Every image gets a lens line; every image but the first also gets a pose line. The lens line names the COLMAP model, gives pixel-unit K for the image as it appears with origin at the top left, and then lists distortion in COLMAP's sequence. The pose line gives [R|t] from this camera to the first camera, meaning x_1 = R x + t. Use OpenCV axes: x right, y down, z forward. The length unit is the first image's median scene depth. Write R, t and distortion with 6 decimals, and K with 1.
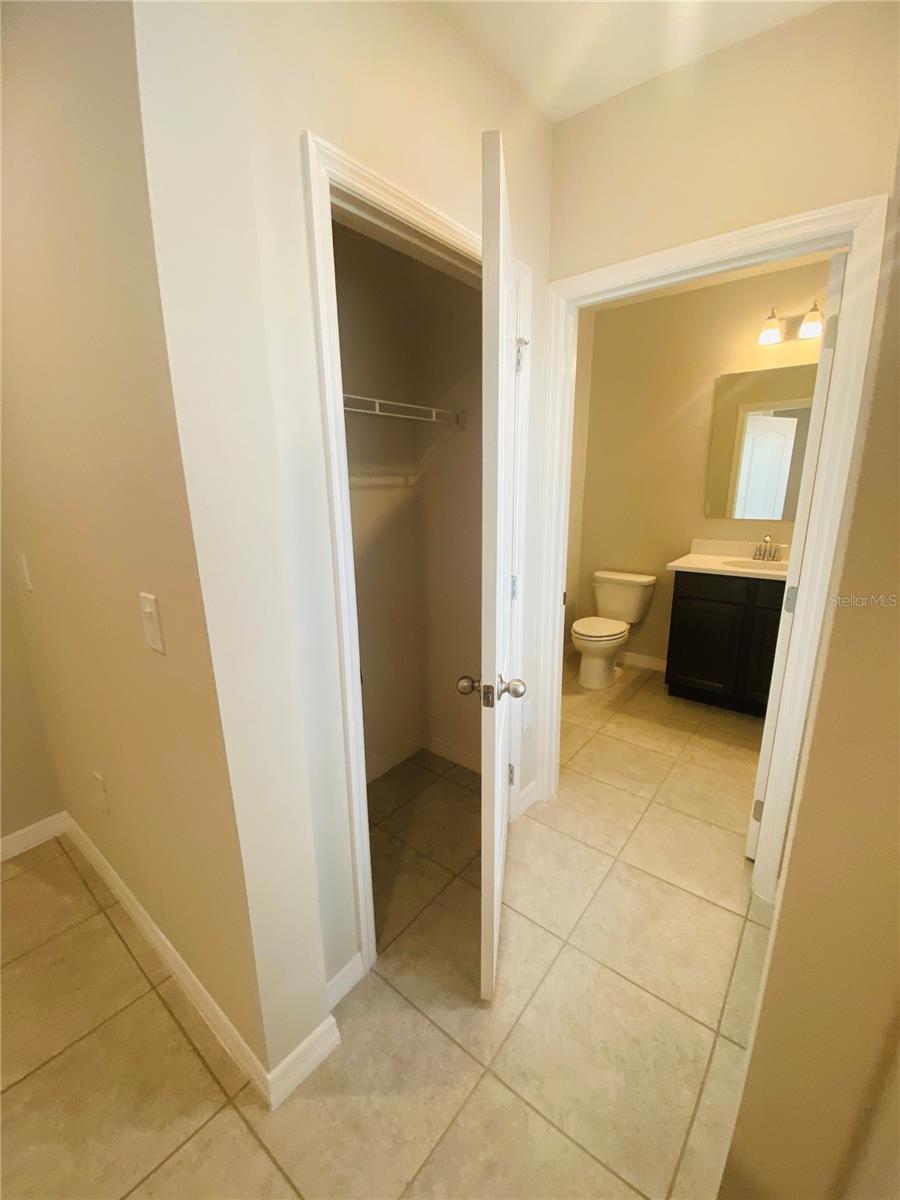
lens RADIAL K [[482.0, 0, 449.2], [0, 482.0, 597.2], [0, 0, 1]] dist [0.032711, -0.022417]
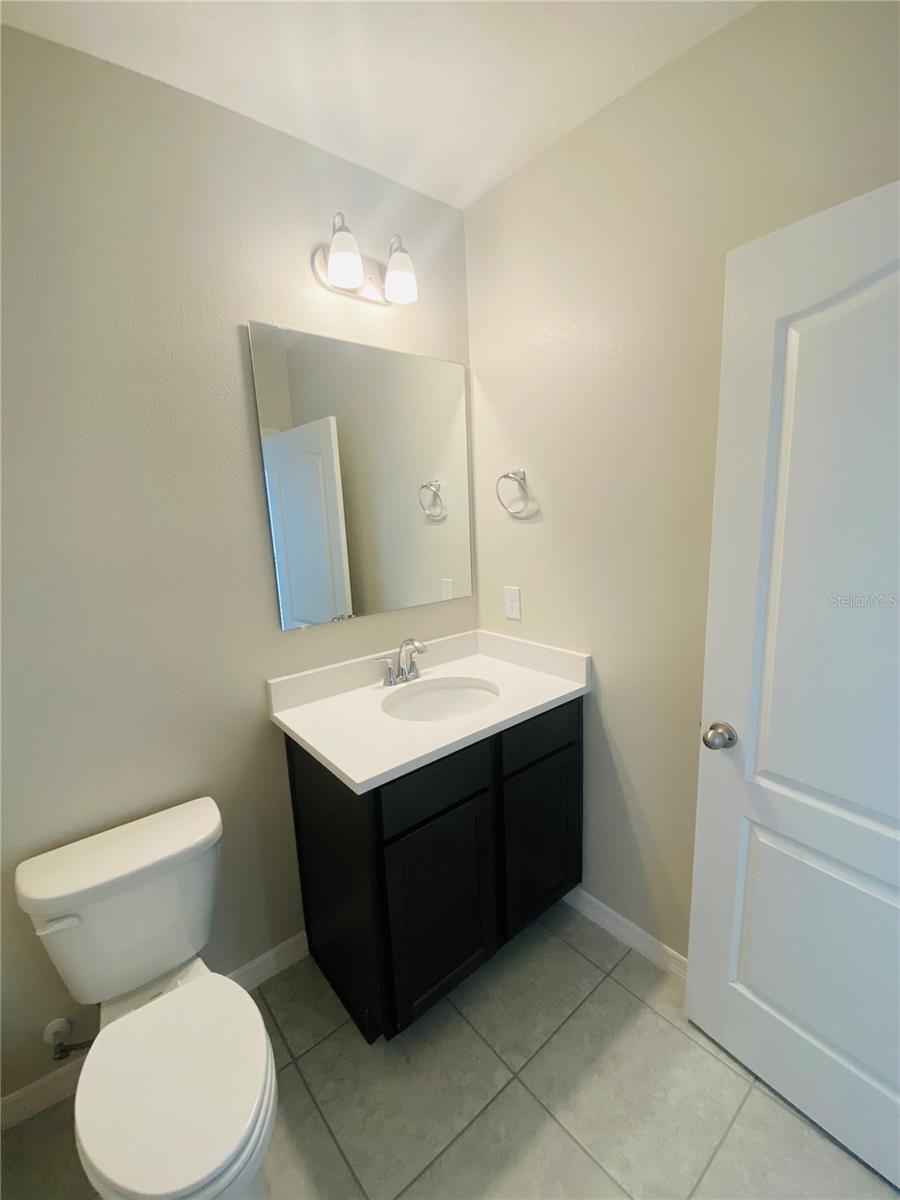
lens RADIAL K [[479.3, 0, 450.0], [0, 479.3, 600.0], [0, 0, 1]] dist [0.031521, -0.022384]
pose [[0.213092, -0.167909, 0.962496, 0.169736], [0.270263, 0.956813, 0.107082, -0.278266], [-0.938909, 0.237308, 0.249269, 1.028054]]
